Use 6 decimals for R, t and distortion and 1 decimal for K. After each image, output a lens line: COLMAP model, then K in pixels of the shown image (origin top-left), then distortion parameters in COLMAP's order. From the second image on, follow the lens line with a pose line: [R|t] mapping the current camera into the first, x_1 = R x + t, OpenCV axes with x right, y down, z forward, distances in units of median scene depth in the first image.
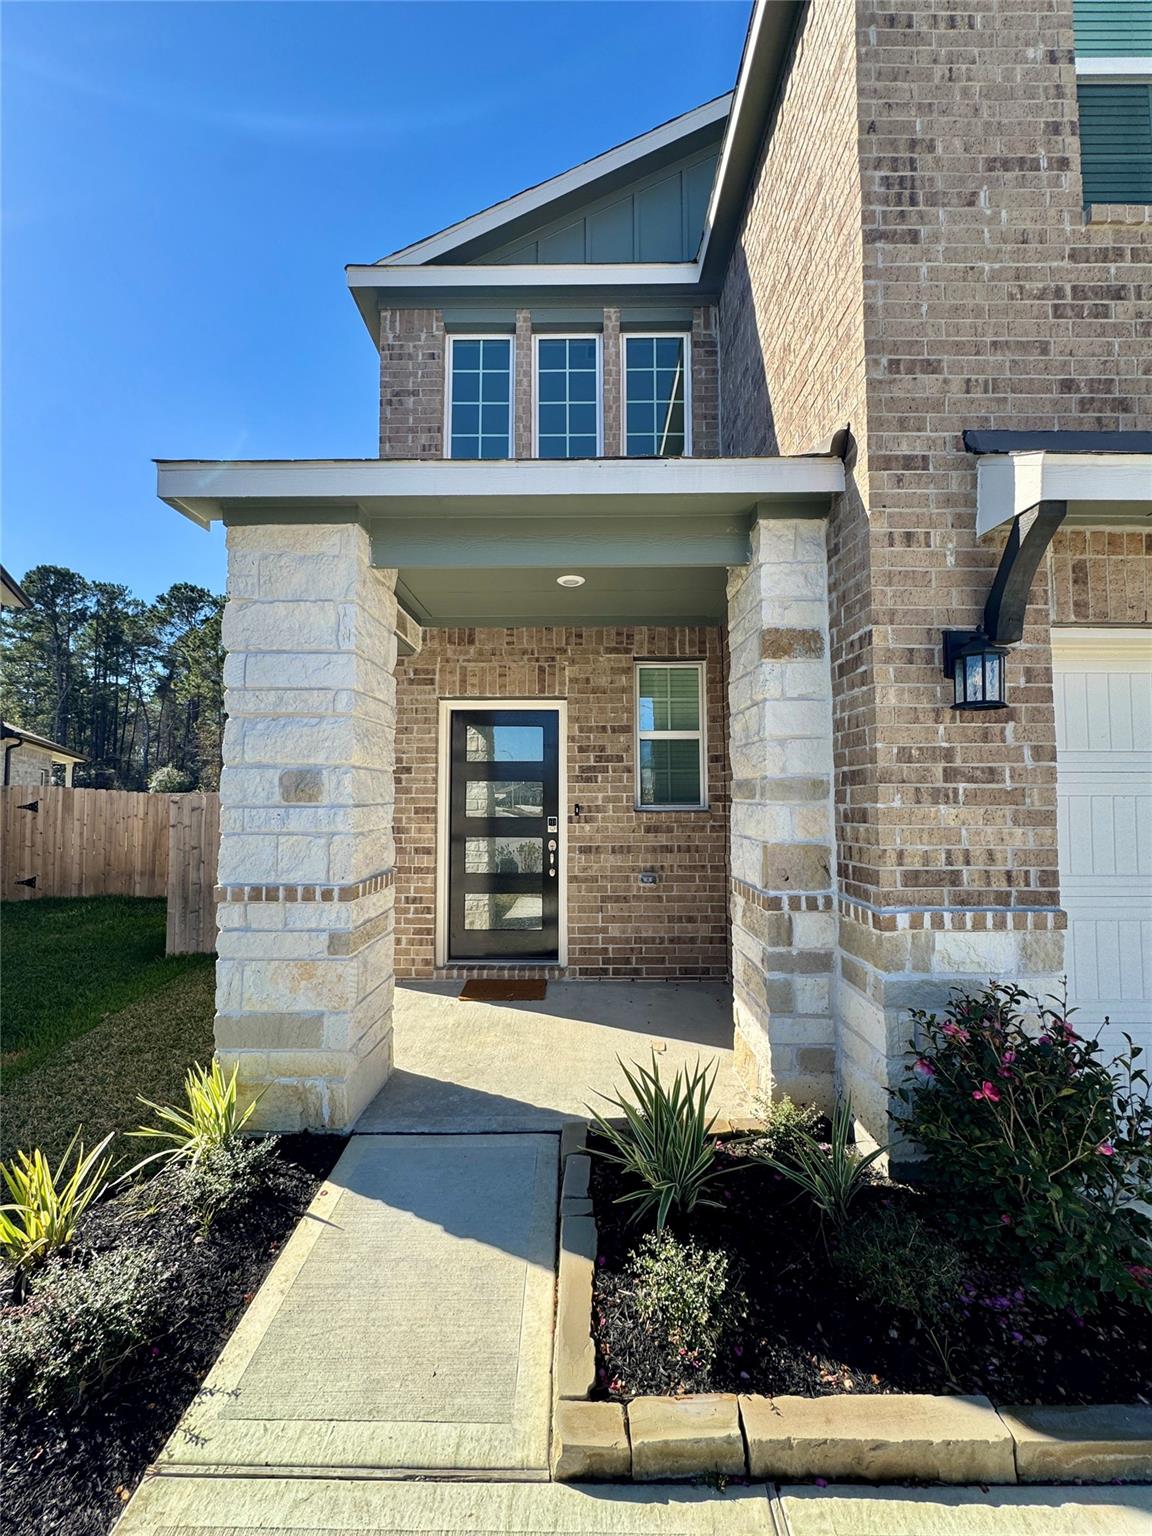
lens RADIAL K [[614.2, 0, 575.7], [0, 614.2, 766.3], [0, 0, 1]] dist [-0.002336, -0.000009]
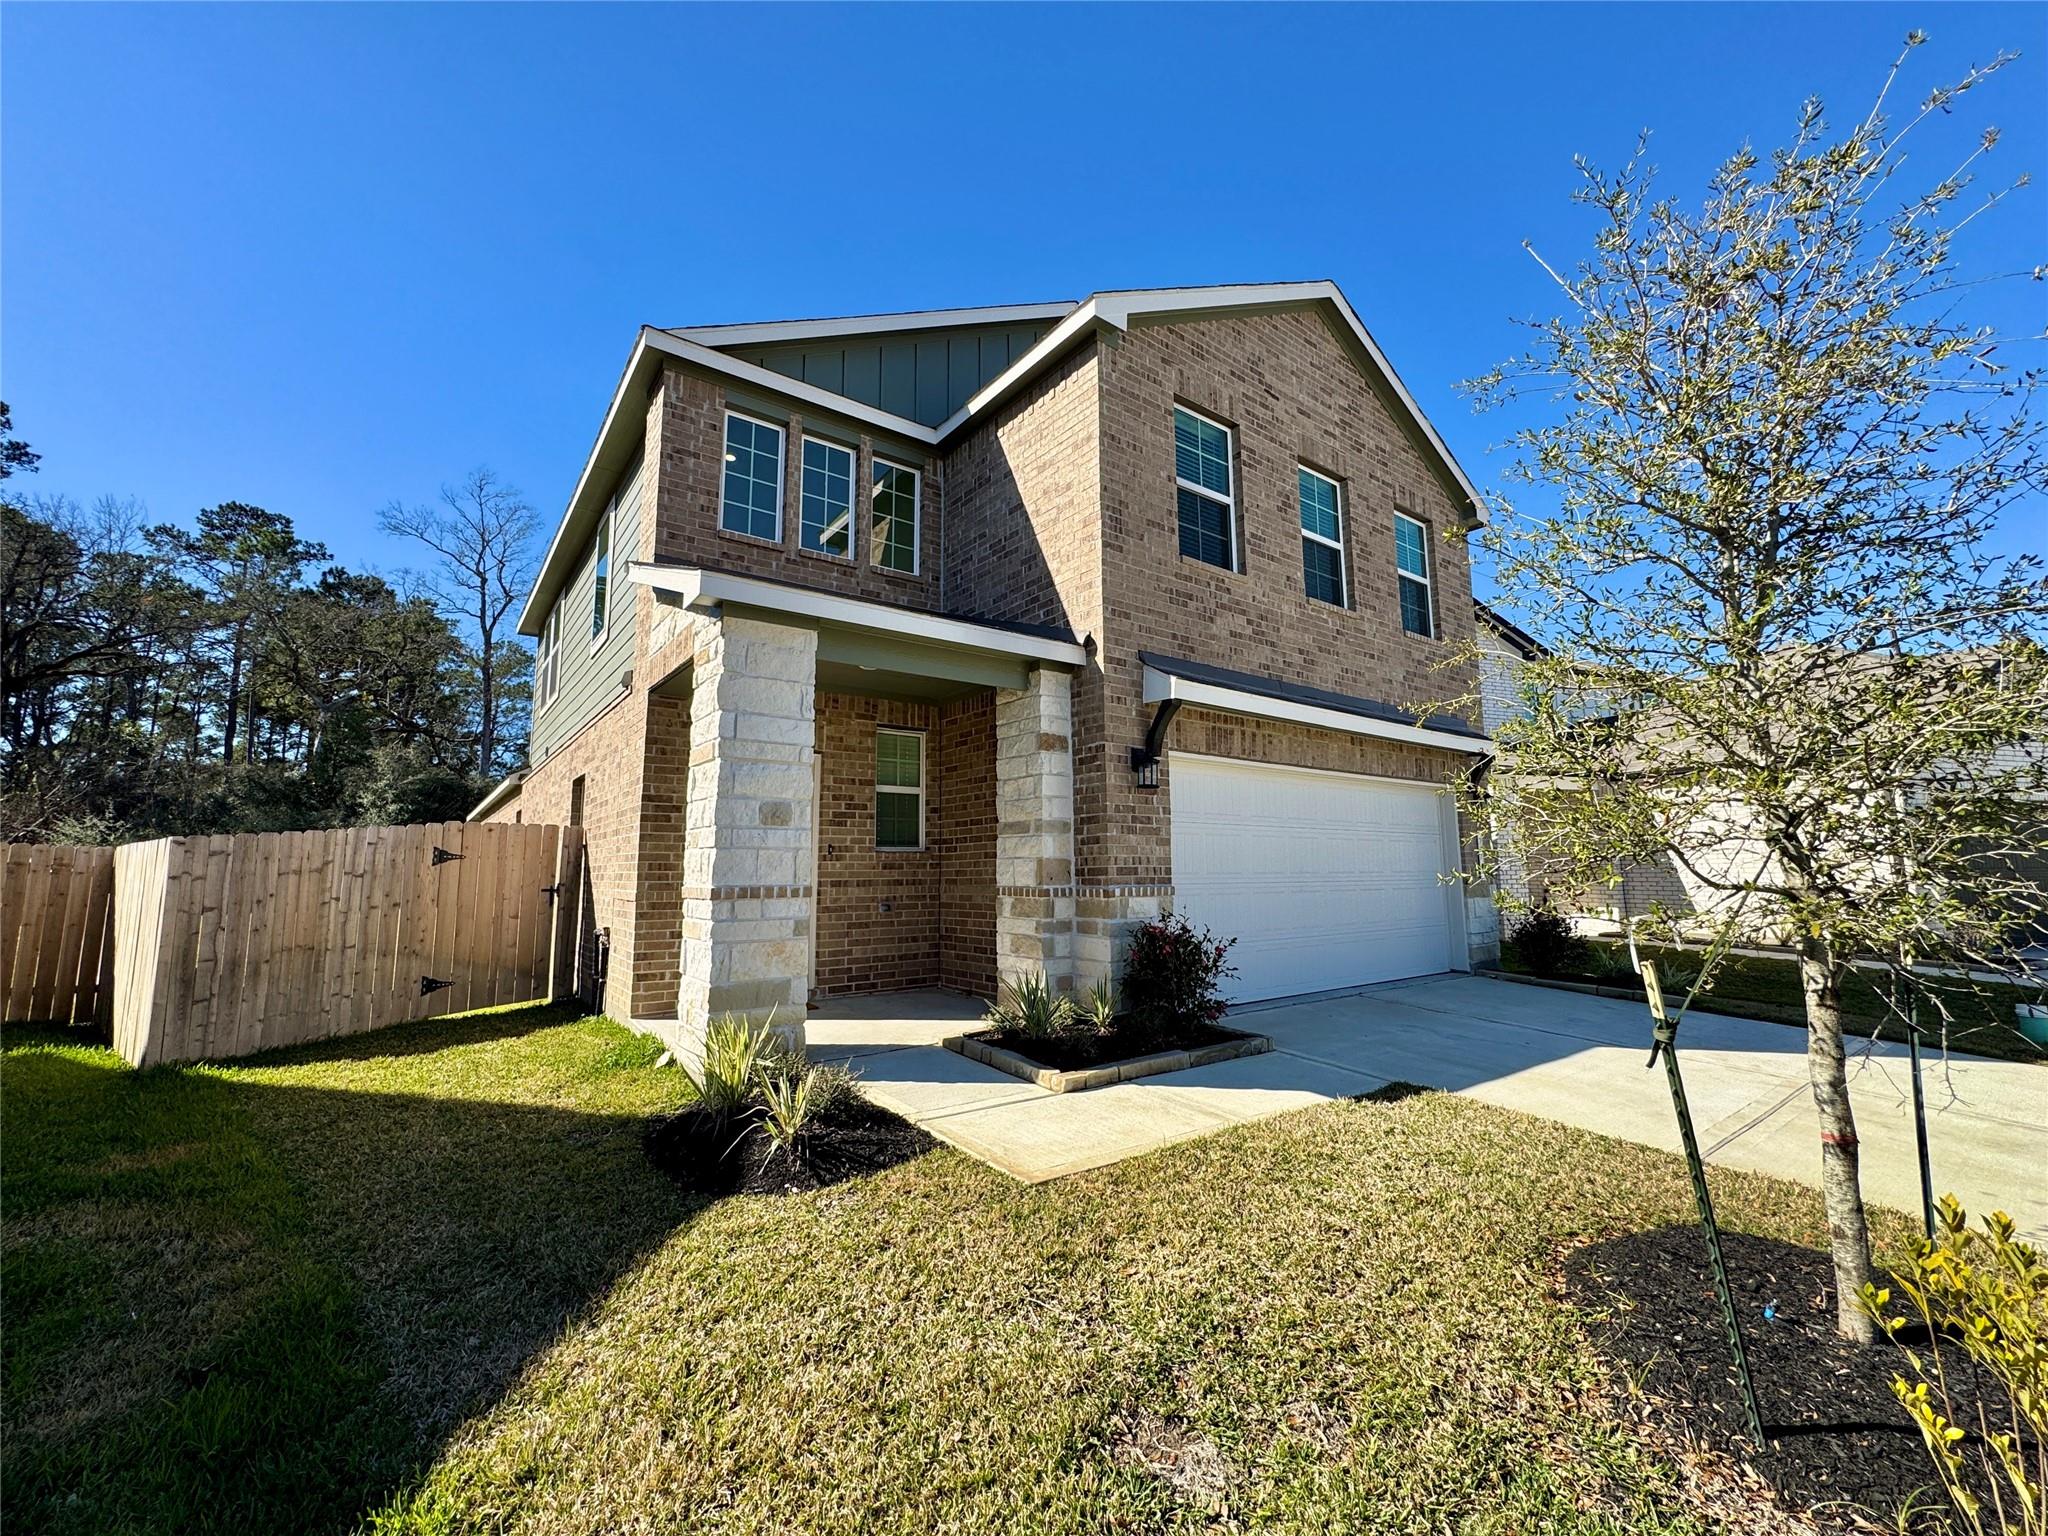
lens RADIAL K [[819.0, 0, 1020.5], [0, 819.0, 767.5], [0, 0, 1]] dist [-0.002336, -0.000009]
pose [[0.800658, 0.073054, 0.594651, -1.113745], [-0.024797, 0.995728, -0.088940, 0.078889], [-0.598608, 0.056465, 0.799049, -0.800179]]
